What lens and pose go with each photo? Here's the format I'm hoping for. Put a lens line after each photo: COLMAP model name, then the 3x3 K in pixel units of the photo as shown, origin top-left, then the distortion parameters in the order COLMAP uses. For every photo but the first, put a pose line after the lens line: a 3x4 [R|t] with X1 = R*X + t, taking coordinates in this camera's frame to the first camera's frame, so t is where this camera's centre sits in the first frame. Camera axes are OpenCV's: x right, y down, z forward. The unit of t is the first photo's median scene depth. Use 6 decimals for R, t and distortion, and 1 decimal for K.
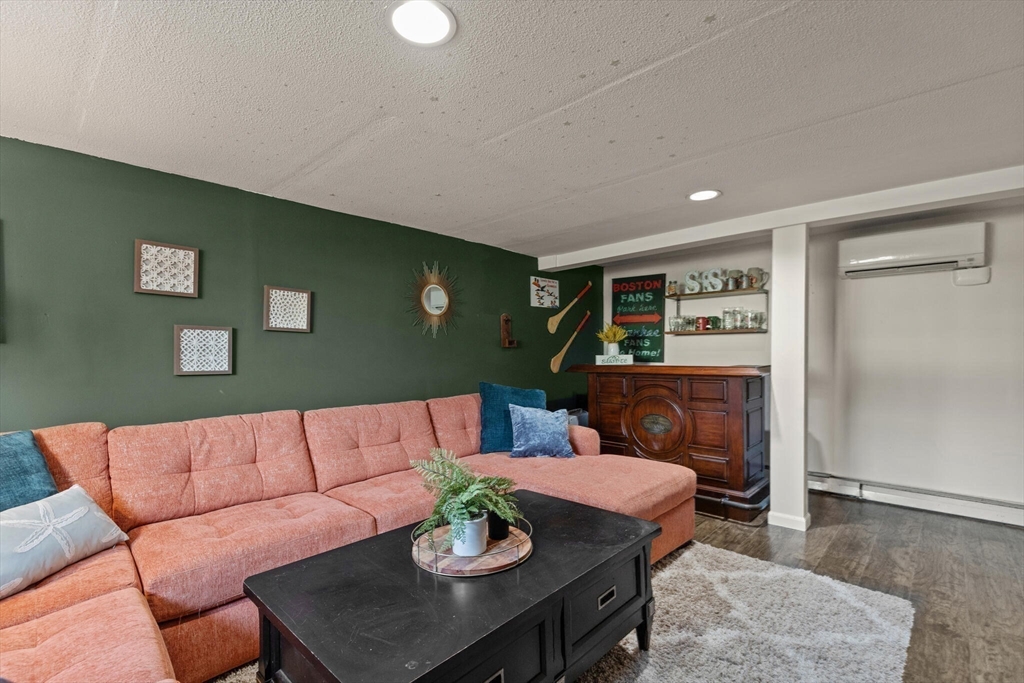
lens RADIAL K [[467.9, 0, 509.3], [0, 467.9, 349.1], [0, 0, 1]] dist [0.005657, -0.001111]
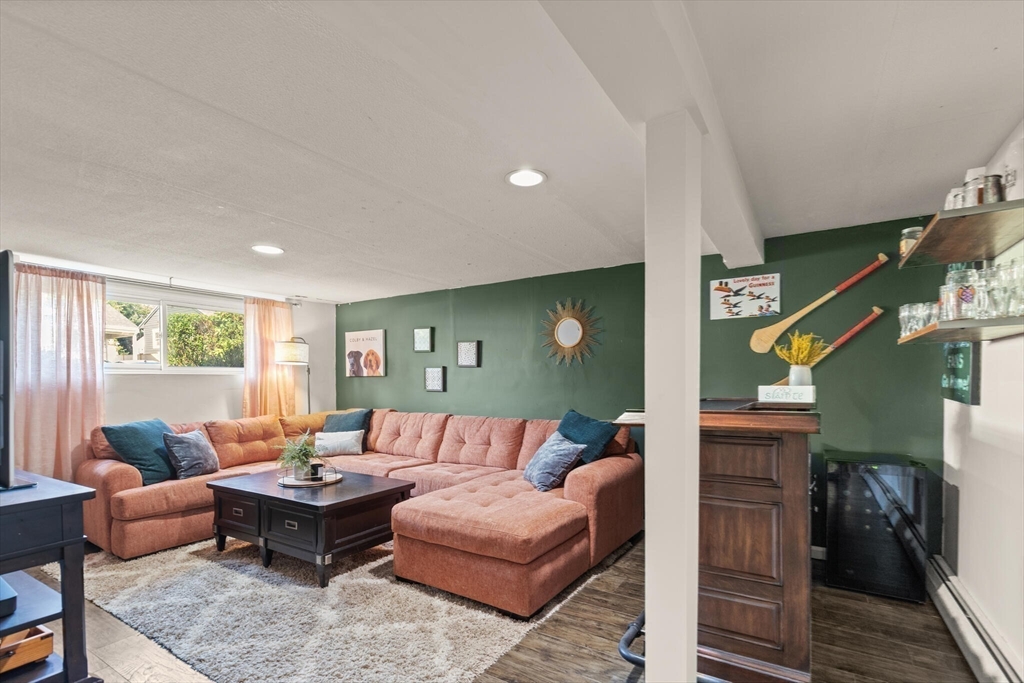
lens RADIAL K [[467.9, 0, 506.8], [0, 467.9, 378.4], [0, 0, 1]] dist [0.005657, -0.001111]
pose [[0.193182, 0.002726, -0.981159, 0.744214], [0.010556, 0.999932, 0.004856, -0.003177], [0.981106, -0.011295, 0.193141, 0.525929]]
